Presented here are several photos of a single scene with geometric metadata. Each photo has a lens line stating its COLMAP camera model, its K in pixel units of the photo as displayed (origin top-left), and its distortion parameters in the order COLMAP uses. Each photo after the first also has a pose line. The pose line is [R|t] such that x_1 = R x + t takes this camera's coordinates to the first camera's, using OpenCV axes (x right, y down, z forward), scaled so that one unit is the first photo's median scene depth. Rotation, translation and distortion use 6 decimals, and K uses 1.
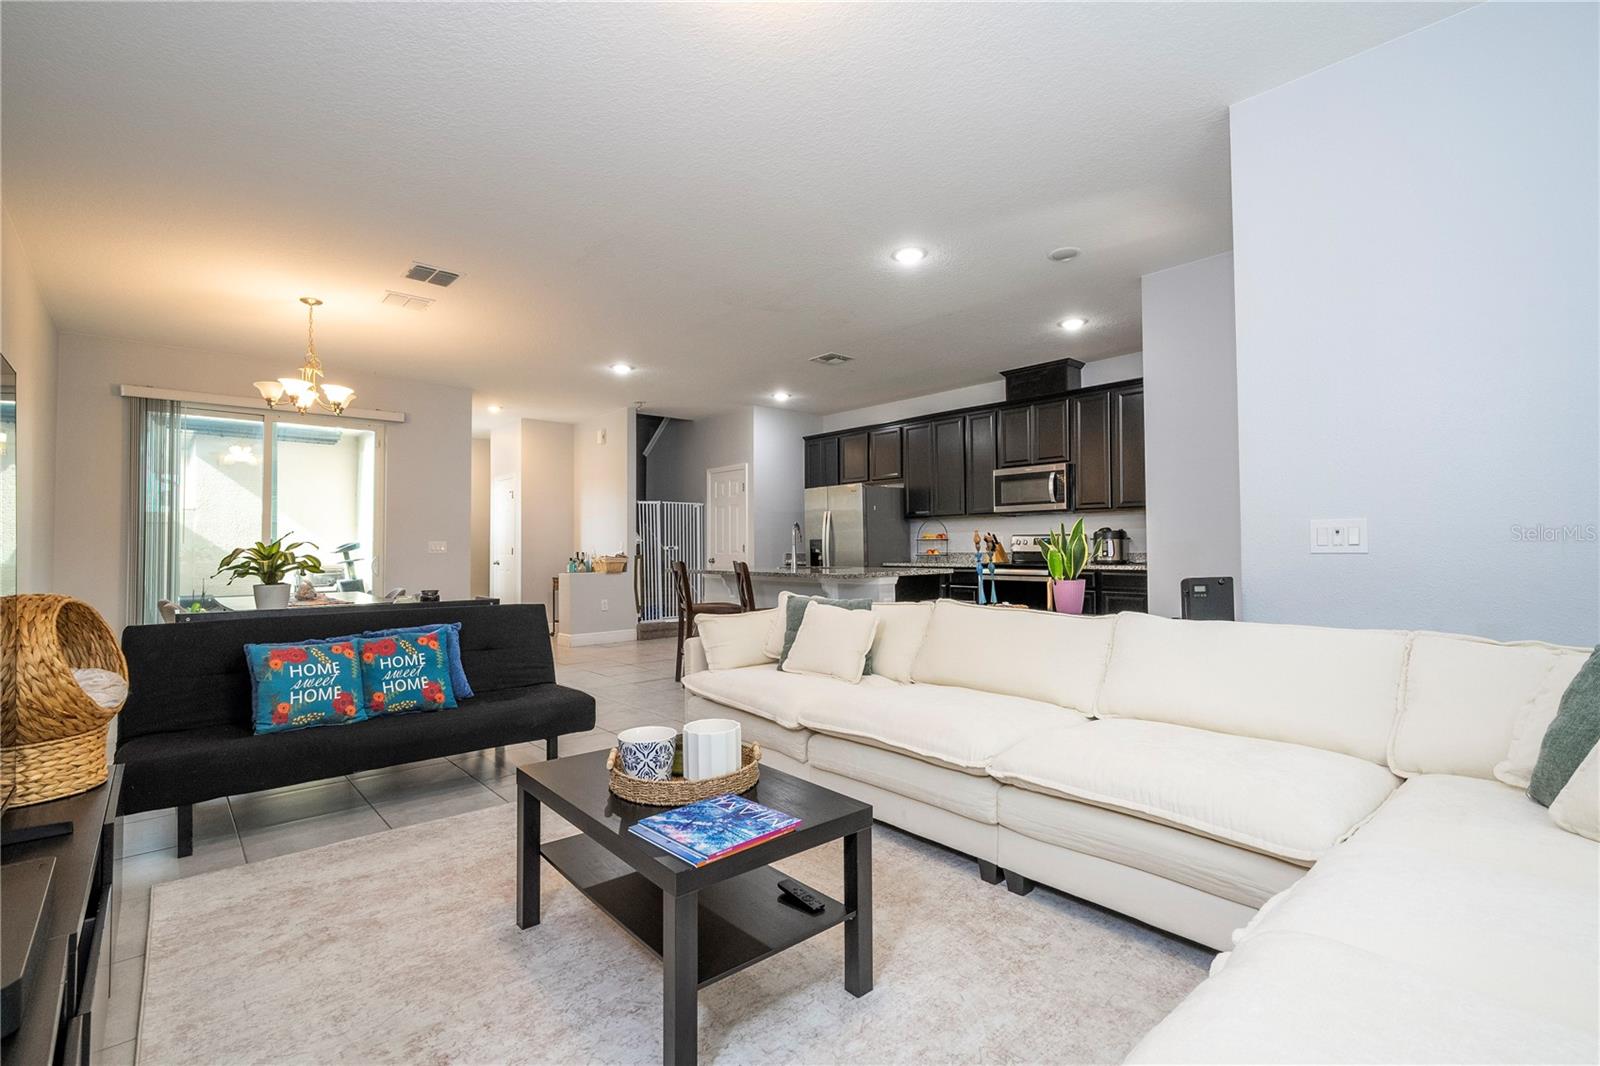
lens RADIAL K [[734.4, 0, 819.5], [0, 734.4, 539.1], [0, 0, 1]] dist [-0.000394, 0.000029]
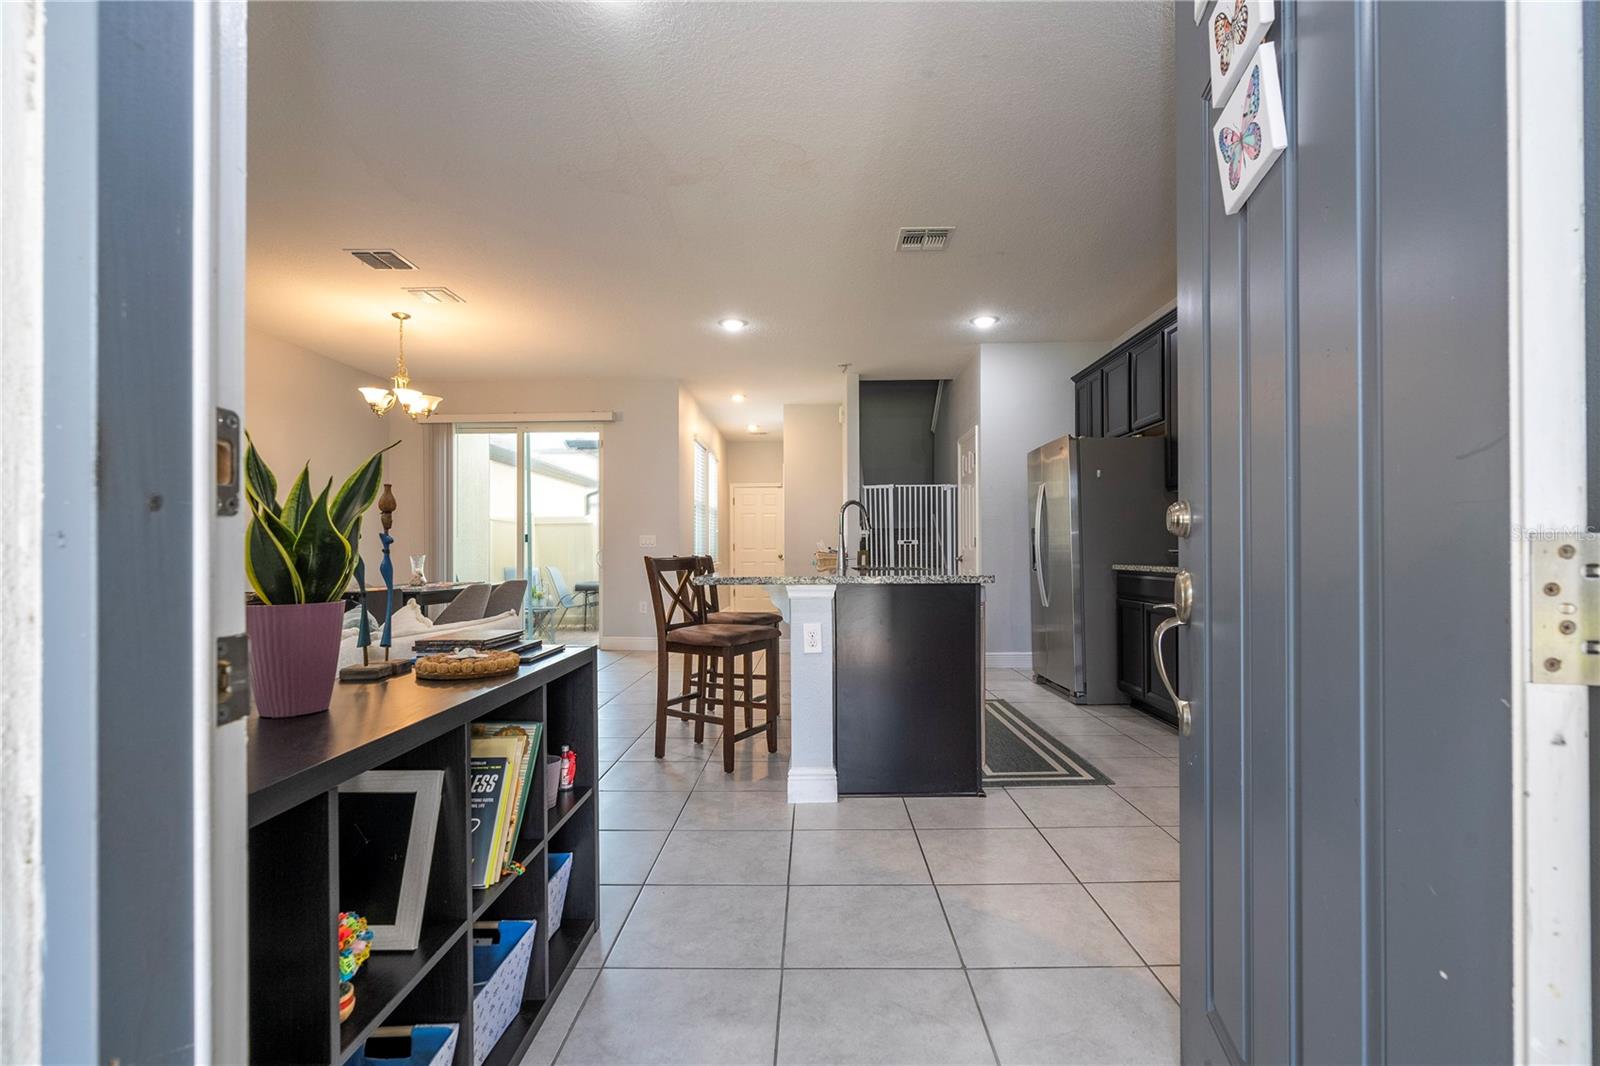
lens RADIAL K [[734.4, 0, 791.5], [0, 734.4, 543.1], [0, 0, 1]] dist [-0.000394, 0.000029]
pose [[0.720539, -0.002744, -0.693409, 0.282878], [0.007934, 0.999959, 0.004287, 0.009270], [0.693369, -0.008591, 0.720531, 0.355172]]
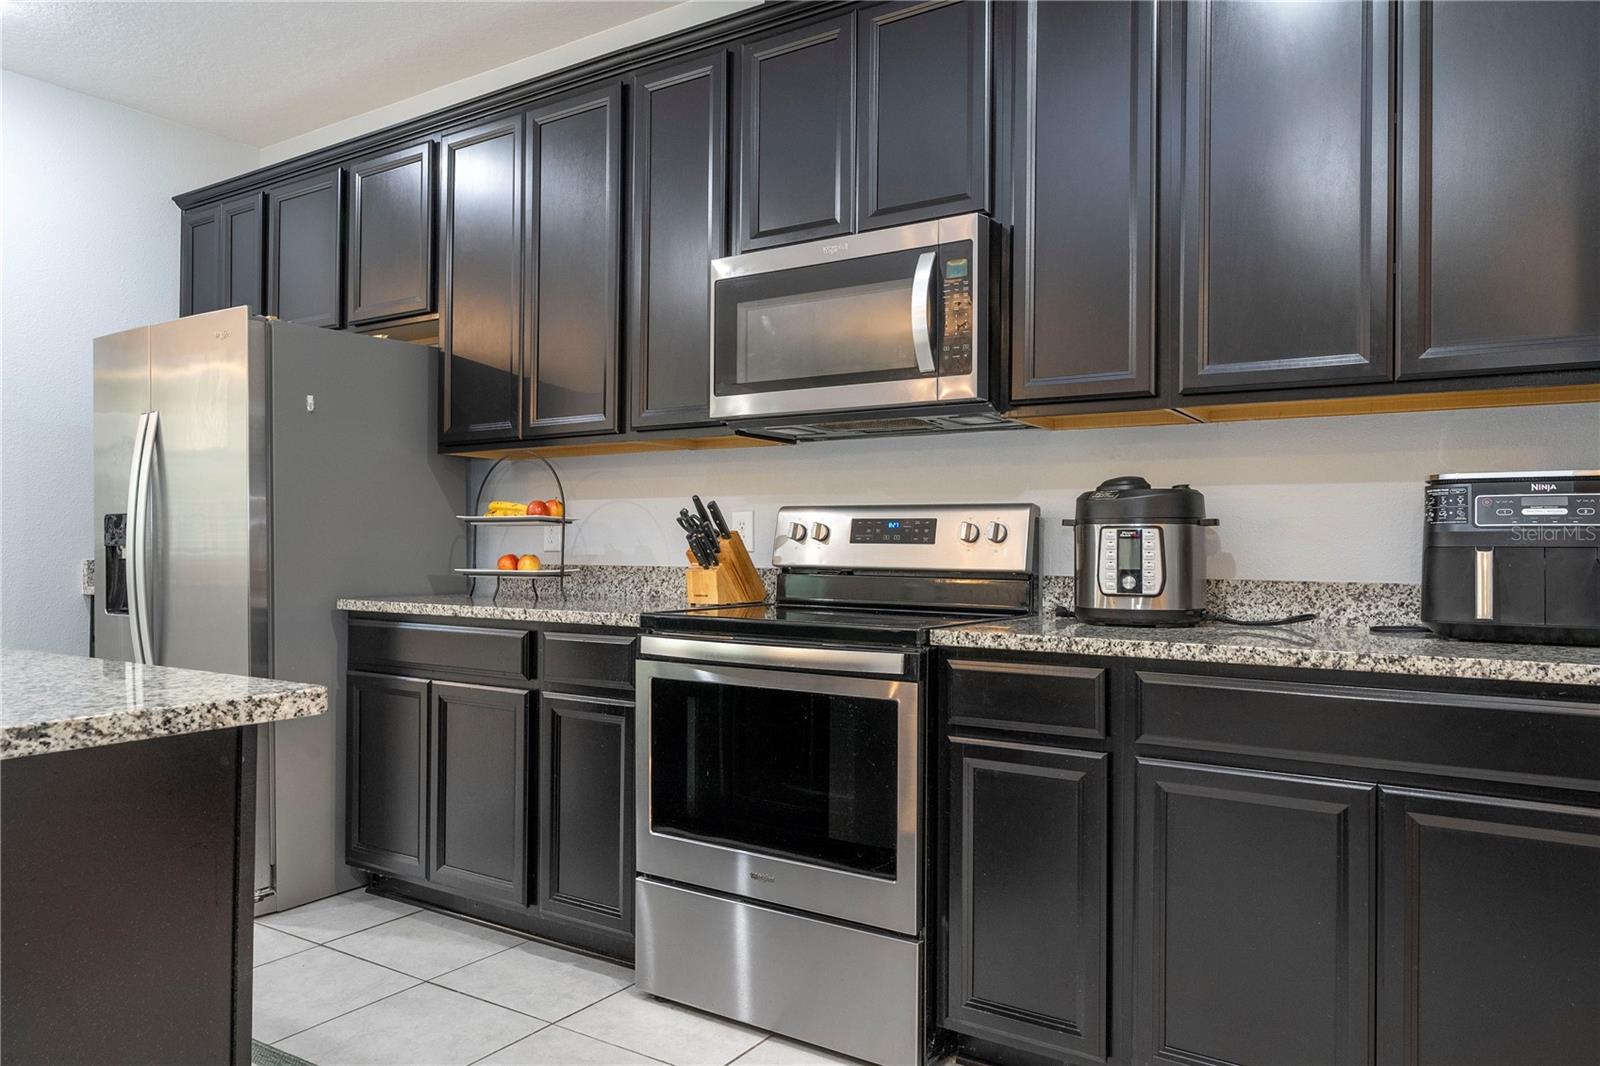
lens RADIAL K [[1109.2, 0, 839.1], [0, 1109.2, 525.0], [0, 0, 1]] dist [0.002054, 0.004727]
pose [[0.966706, 0.016810, 0.255336, 0.148430], [-0.015569, 0.999855, -0.006881, 0.003456], [-0.255415, 0.002676, 0.966828, 0.491320]]
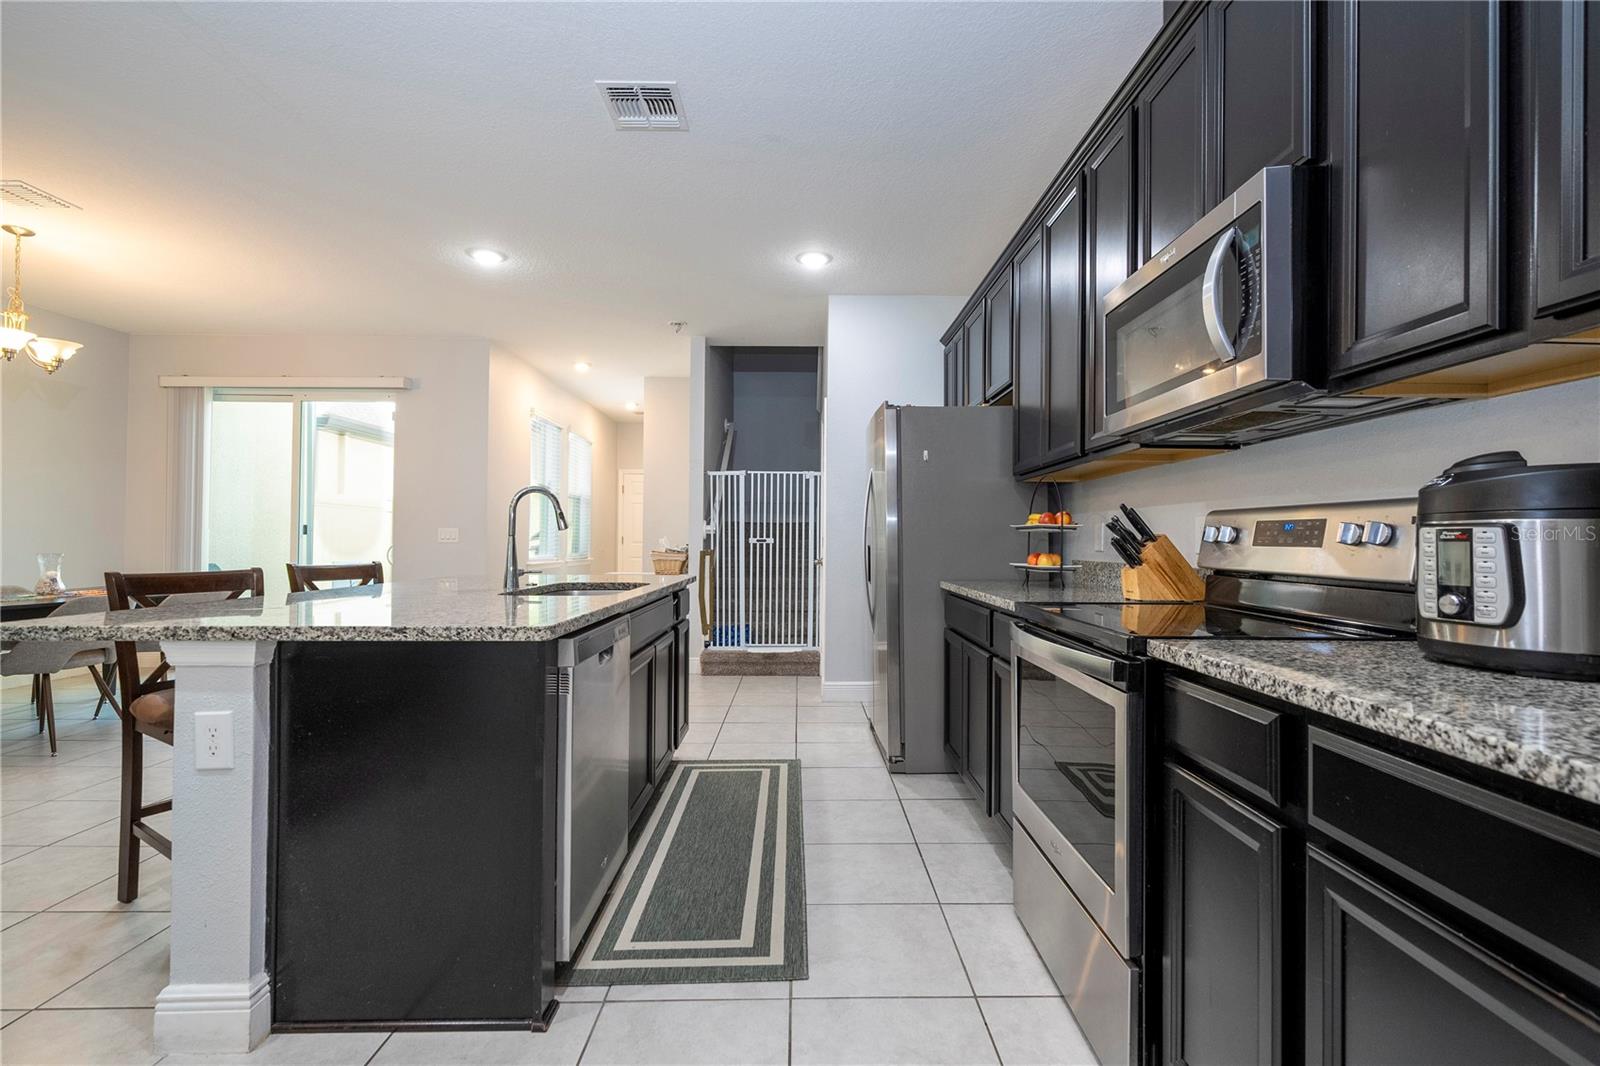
lens RADIAL K [[734.4, 0, 796.2], [0, 734.4, 529.0], [0, 0, 1]] dist [-0.000394, 0.000029]
pose [[0.743026, 0.001848, -0.669260, 0.284395], [-0.003204, 0.999995, -0.000795, 0.002155], [0.669255, 0.002735, 0.743028, 0.565051]]
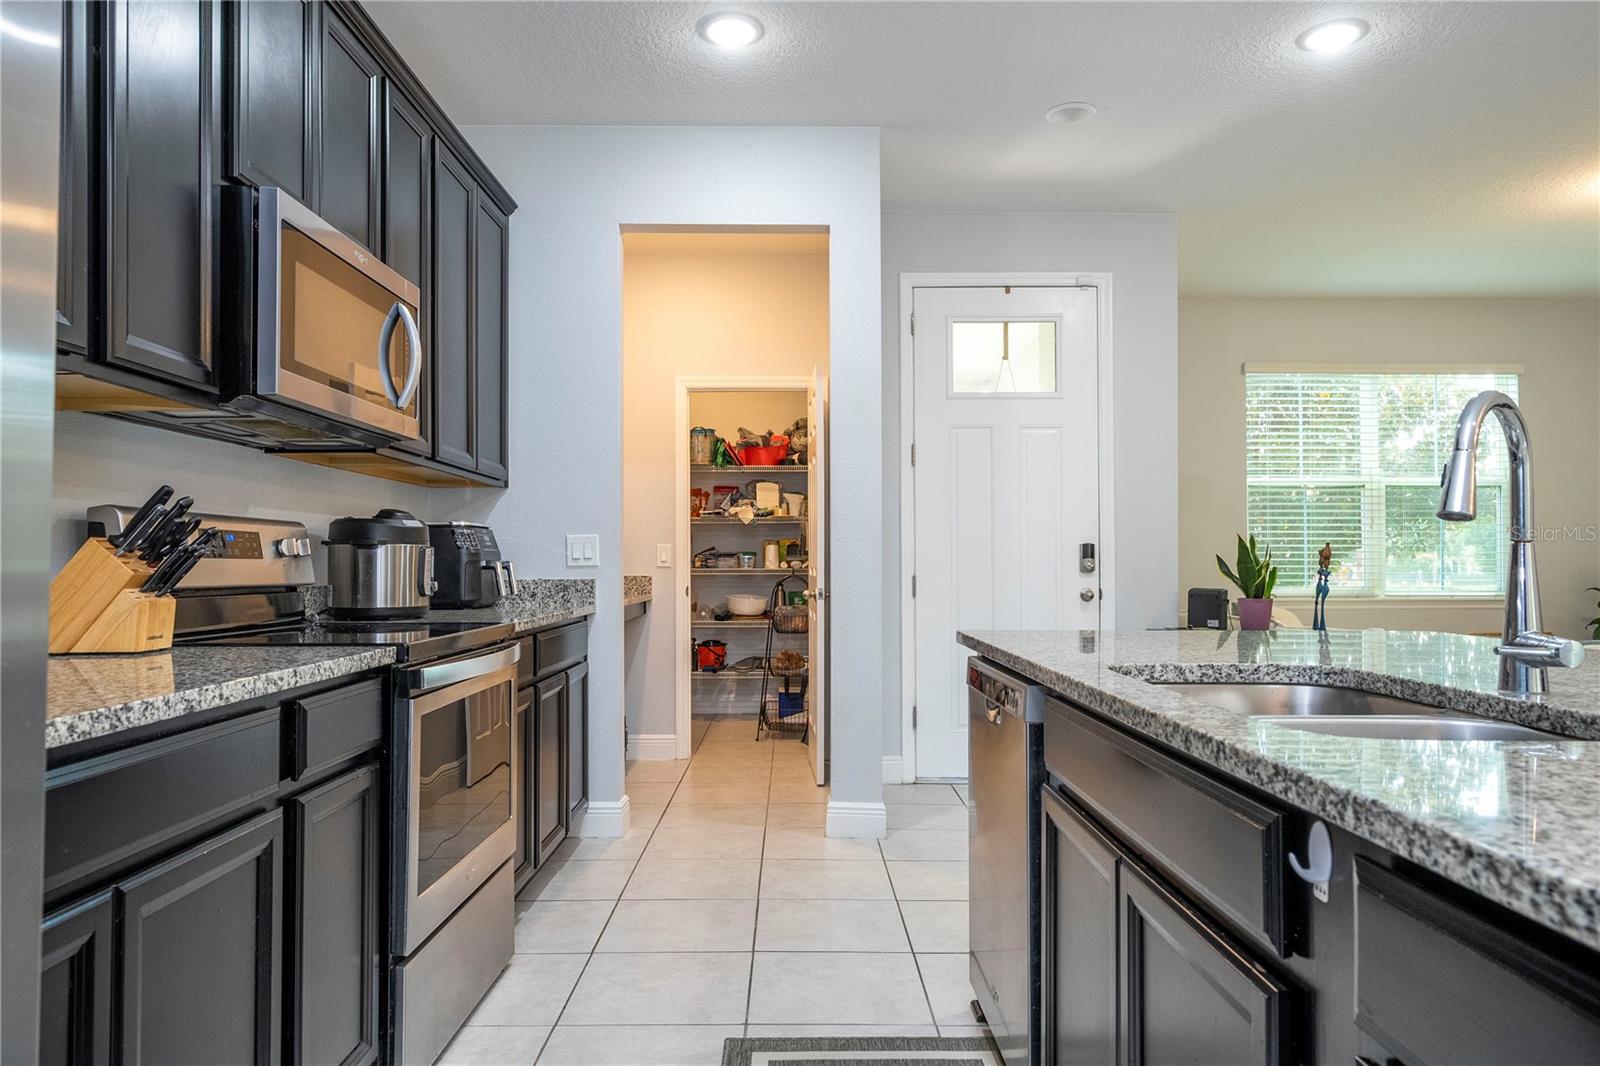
lens RADIAL K [[1070.8, 0, 820.0], [0, 1070.8, 549.8], [0, 0, 1]] dist [0.001570, -0.000021]
pose [[-0.749009, 0.012142, 0.662448, -0.056815], [-0.006767, 0.999640, -0.025973, 0.010626], [-0.662525, -0.023937, -0.748657, 0.918360]]
